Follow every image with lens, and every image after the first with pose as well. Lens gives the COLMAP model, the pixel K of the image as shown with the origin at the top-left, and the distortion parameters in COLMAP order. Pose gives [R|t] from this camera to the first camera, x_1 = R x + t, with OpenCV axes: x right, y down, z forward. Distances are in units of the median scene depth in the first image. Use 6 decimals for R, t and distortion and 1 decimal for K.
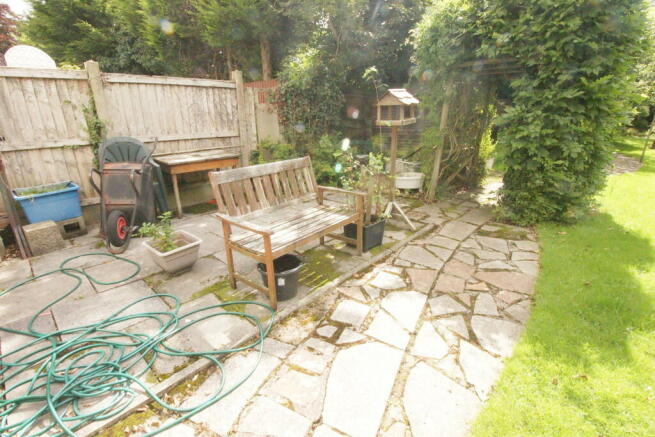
lens RADIAL K [[319.9, 0, 327.5], [0, 319.9, 218.5], [0, 0, 1]] dist [-0.002316, -0.000586]
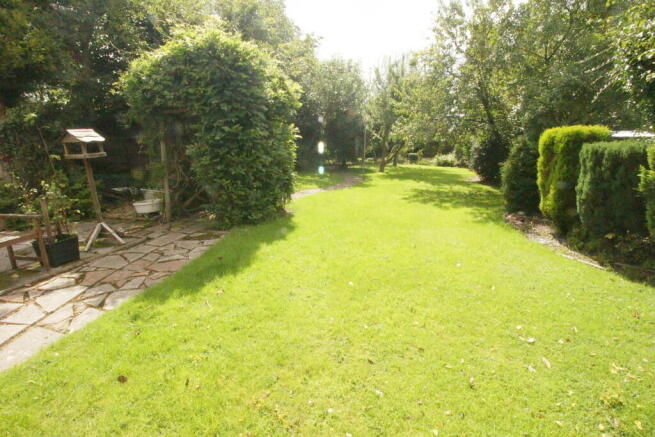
lens RADIAL K [[319.9, 0, 327.5], [0, 319.9, 218.5], [0, 0, 1]] dist [-0.002316, -0.000586]
pose [[0.882375, -0.111322, 0.457189, 0.463291], [0.156437, 0.985746, -0.061903, 0.153639], [-0.443781, 0.126143, 0.887213, -0.461673]]
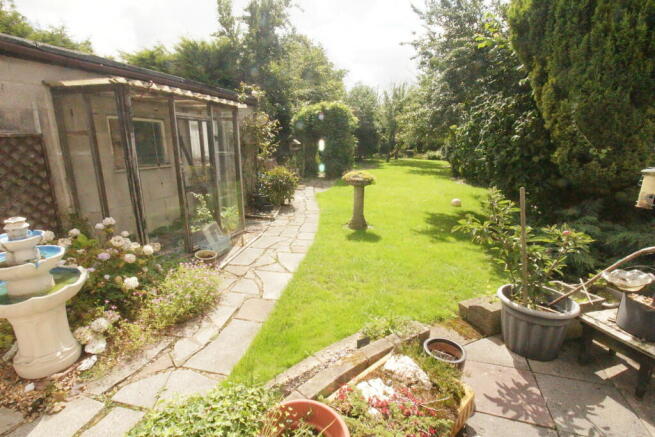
lens RADIAL K [[319.9, 0, 327.5], [0, 319.9, 218.5], [0, 0, 1]] dist [-0.002316, -0.000586]
pose [[0.879686, -0.112244, 0.462119, -1.213039], [0.153999, 0.986621, -0.053511, 0.716759], [-0.449930, 0.118238, 0.885202, -2.238509]]
